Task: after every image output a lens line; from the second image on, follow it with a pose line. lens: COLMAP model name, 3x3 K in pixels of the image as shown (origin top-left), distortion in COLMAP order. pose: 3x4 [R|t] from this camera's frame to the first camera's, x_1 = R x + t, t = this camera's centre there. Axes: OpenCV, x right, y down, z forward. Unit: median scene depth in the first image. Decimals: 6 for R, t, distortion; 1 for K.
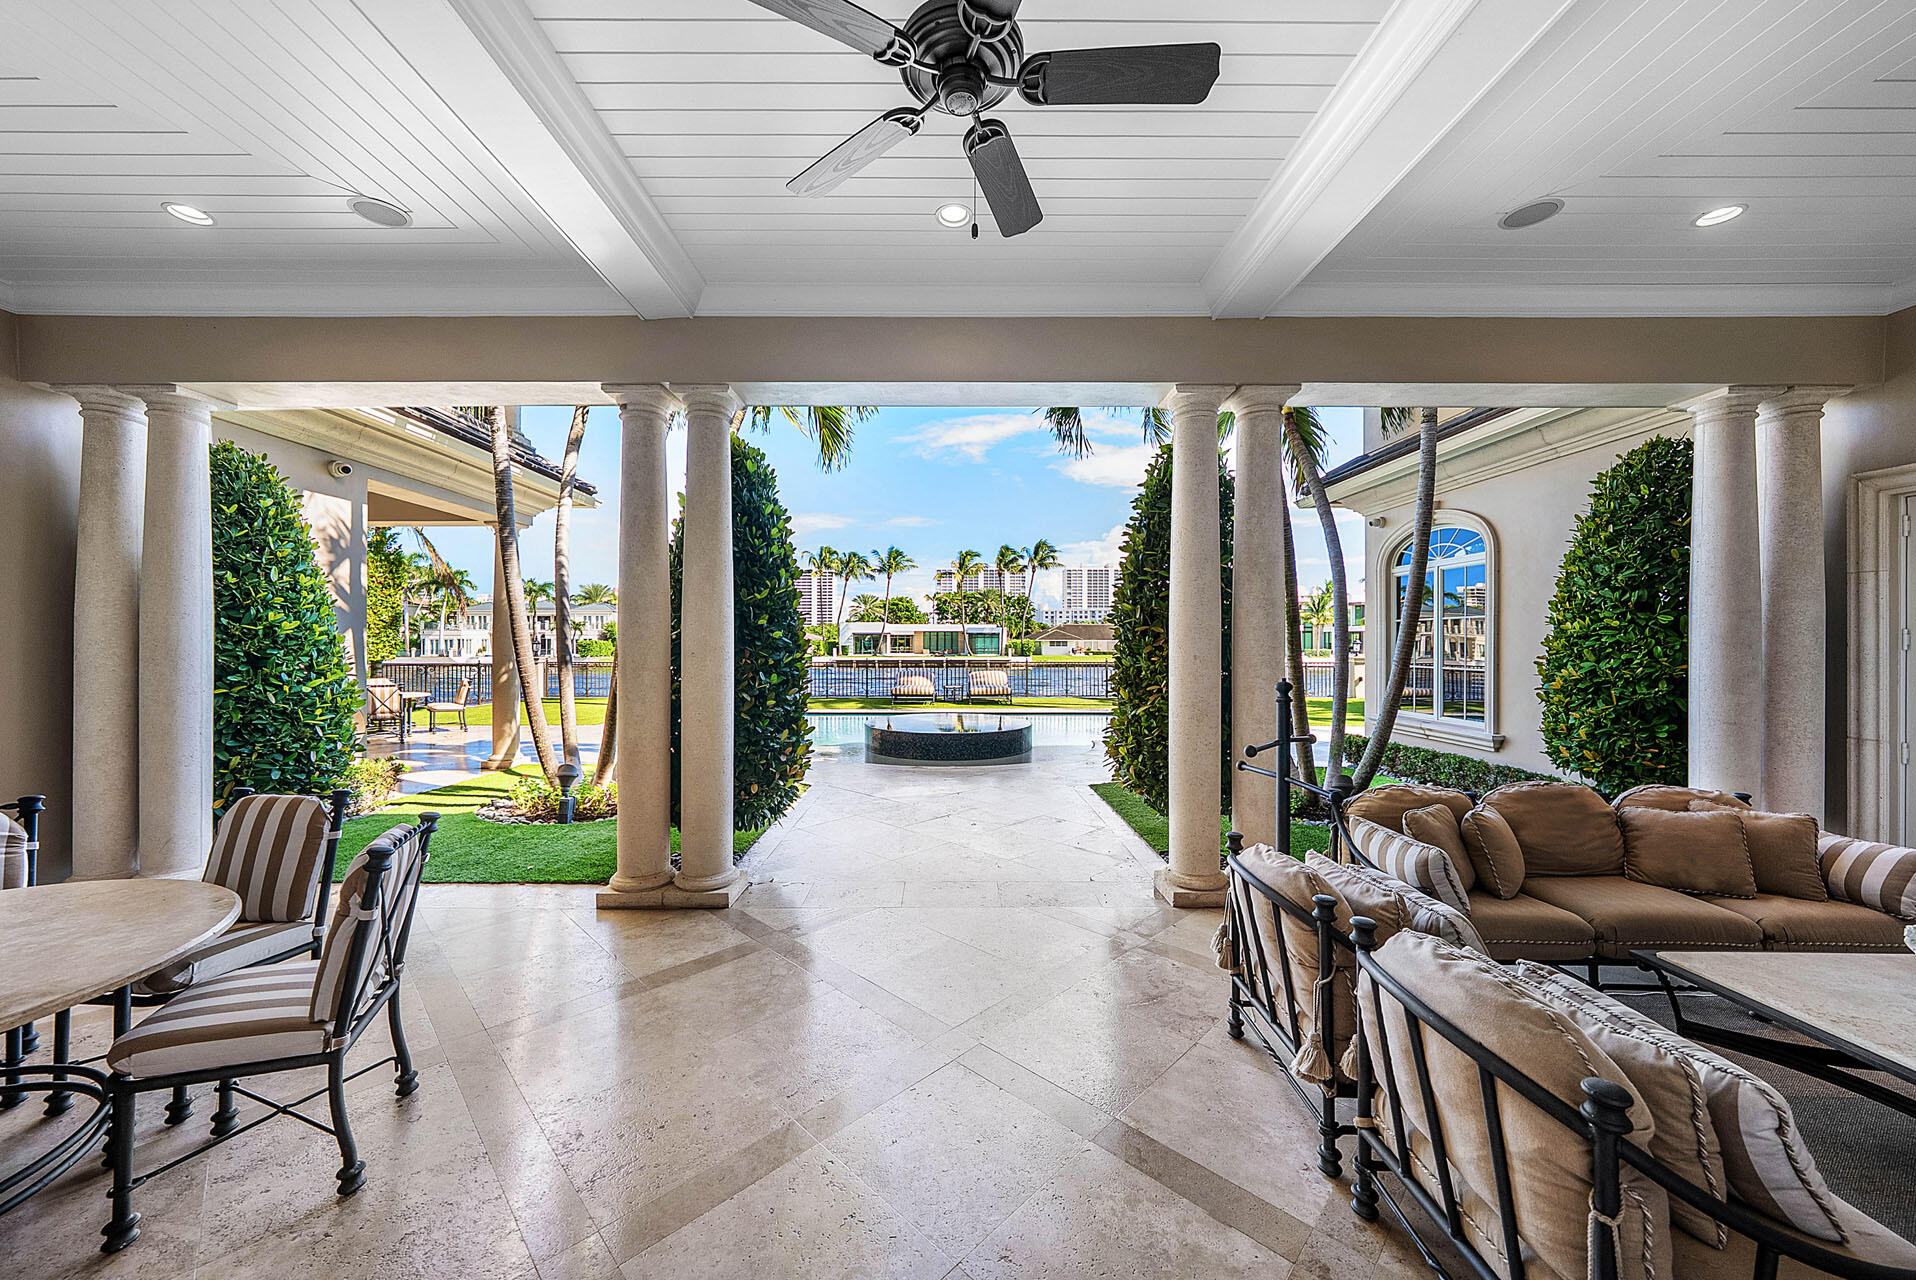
lens RADIAL K [[680.7, 0, 958.0], [0, 680.7, 640.0], [0, 0, 1]] dist [-0.003397, -0.000169]
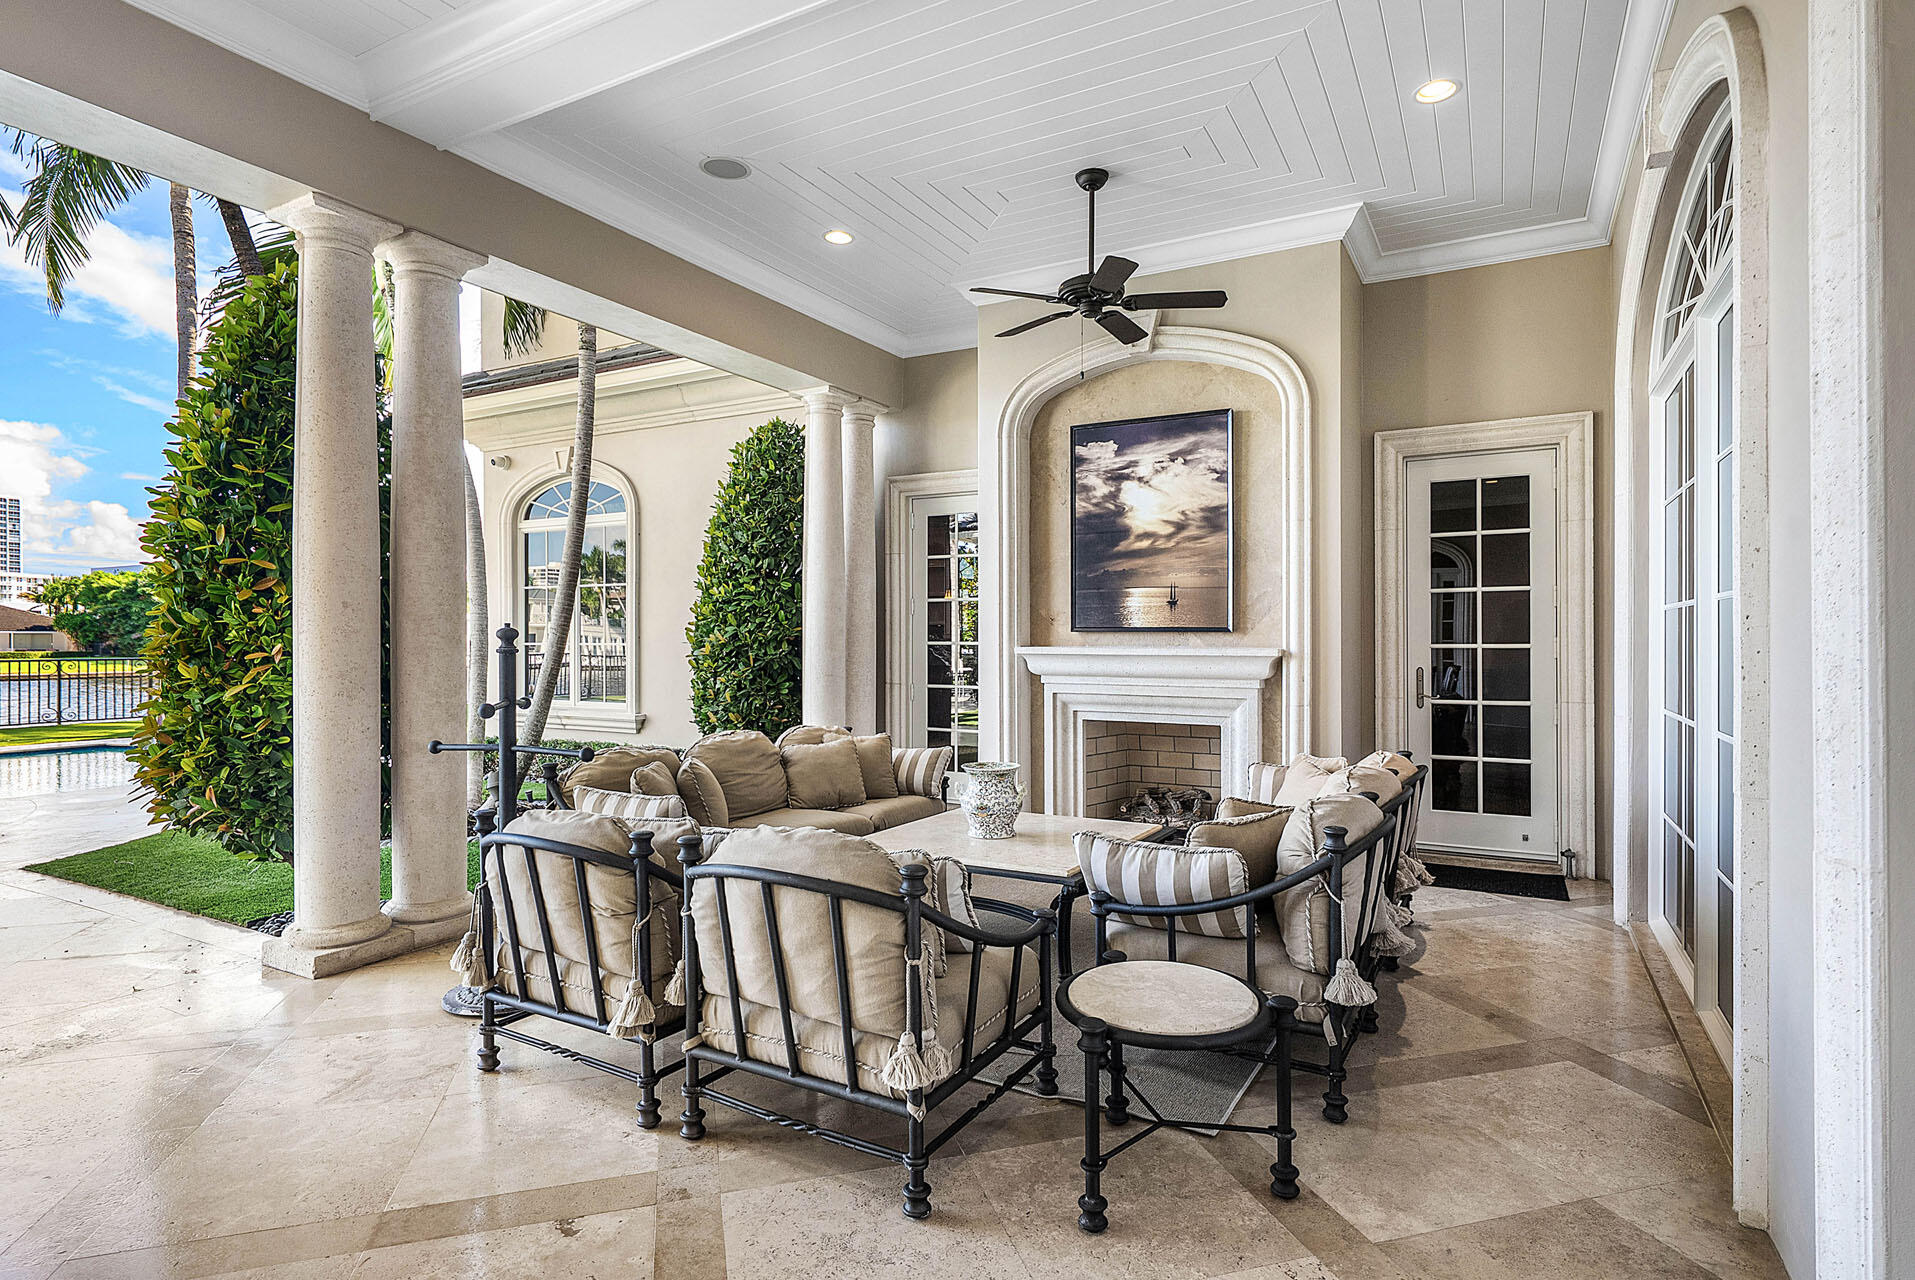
lens RADIAL K [[977.9, 0, 957.5], [0, 977.9, 640.0], [0, 0, 1]] dist [-0.000270, -0.000166]
pose [[0.485956, 0.003215, 0.873977, -0.198543], [-0.003377, 0.999993, -0.001801, 0.058243], [-0.873977, -0.002076, 0.485964, -0.007348]]
